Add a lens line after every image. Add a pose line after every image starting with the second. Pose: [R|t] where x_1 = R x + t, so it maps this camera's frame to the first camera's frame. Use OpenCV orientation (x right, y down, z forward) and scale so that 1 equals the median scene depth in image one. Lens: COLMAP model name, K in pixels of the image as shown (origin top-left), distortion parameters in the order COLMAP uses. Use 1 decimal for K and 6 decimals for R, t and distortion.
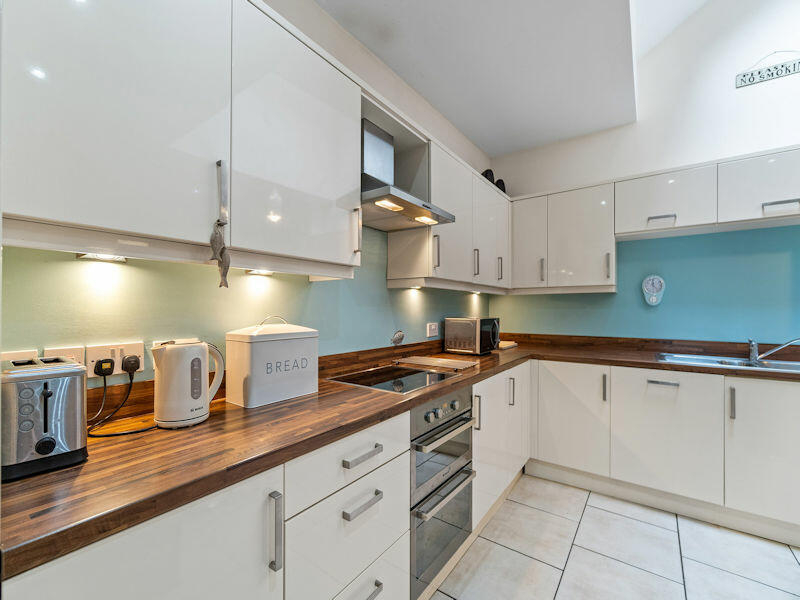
lens RADIAL K [[353.8, 0, 400.0], [0, 353.8, 300.0], [0, 0, 1]] dist [-0.001251, -0.000222]
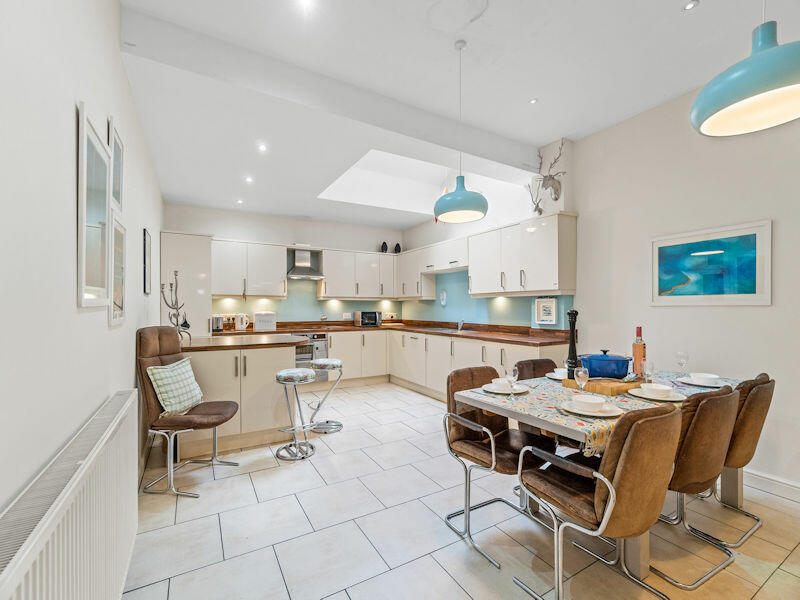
lens RADIAL K [[353.8, 0, 400.0], [0, 353.8, 300.0], [0, 0, 1]] dist [-0.001251, -0.000222]
pose [[0.914689, -0.008973, -0.404058, 1.671529], [0.011315, 0.999930, 0.003411, -0.035642], [0.403999, -0.007692, 0.914727, -1.278300]]
